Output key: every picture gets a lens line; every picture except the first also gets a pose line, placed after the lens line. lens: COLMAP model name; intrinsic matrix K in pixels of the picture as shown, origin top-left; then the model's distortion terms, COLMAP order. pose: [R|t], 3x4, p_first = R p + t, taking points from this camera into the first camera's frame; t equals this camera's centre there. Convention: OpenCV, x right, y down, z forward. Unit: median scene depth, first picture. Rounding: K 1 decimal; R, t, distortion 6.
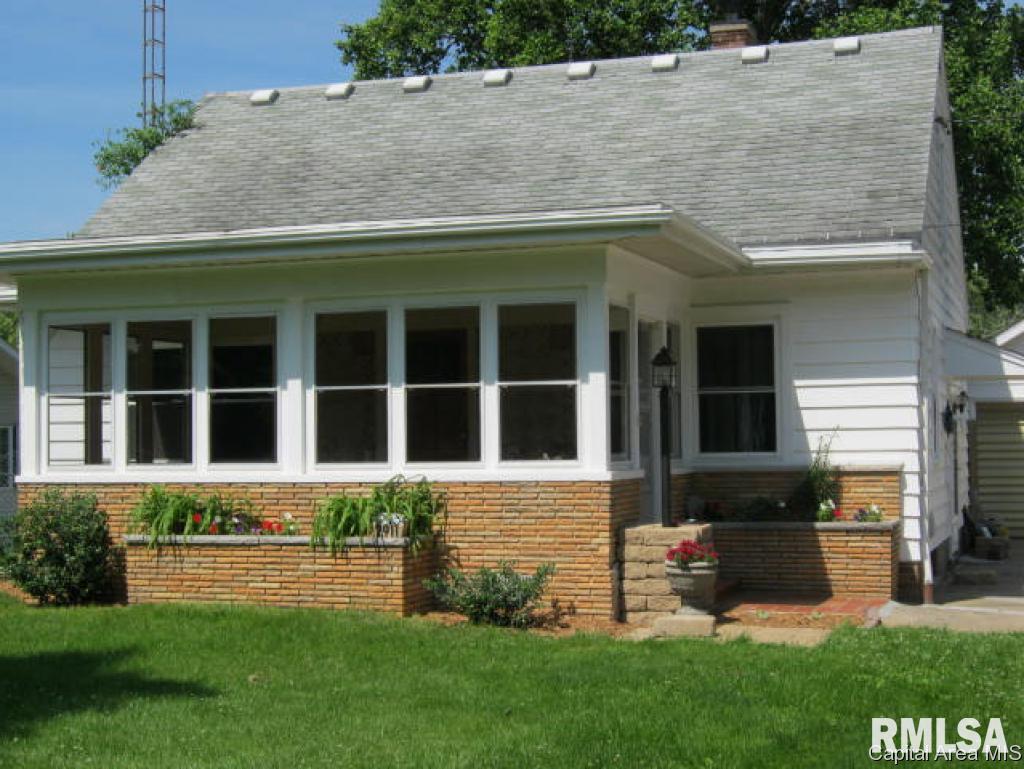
lens RADIAL K [[1616.4, 0, 512.0], [0, 1616.4, 384.5], [0, 0, 1]] dist [-0.061764, 0.017289]
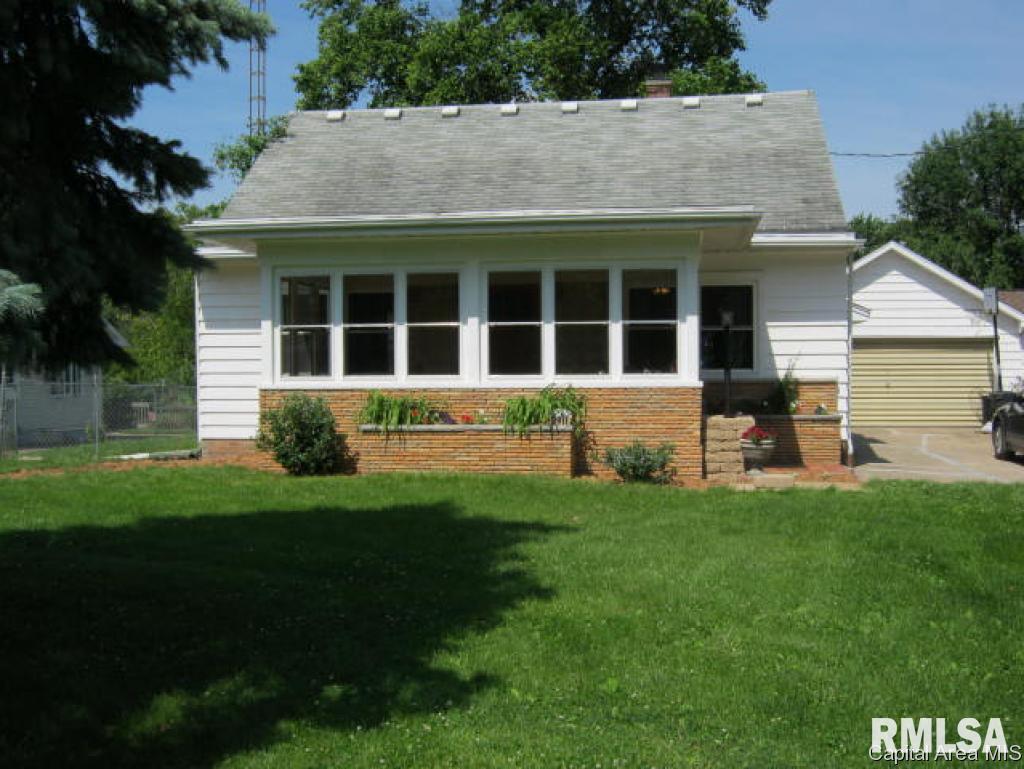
lens RADIAL K [[1134.3, 0, 512.0], [0, 1134.3, 384.5], [0, 0, 1]] dist [-0.090416, 0.033913]
pose [[0.983936, 0.001561, 0.178513, -0.278284], [-0.011061, 0.998574, 0.052234, 0.003478], [-0.178176, -0.053370, 0.982550, -0.007654]]
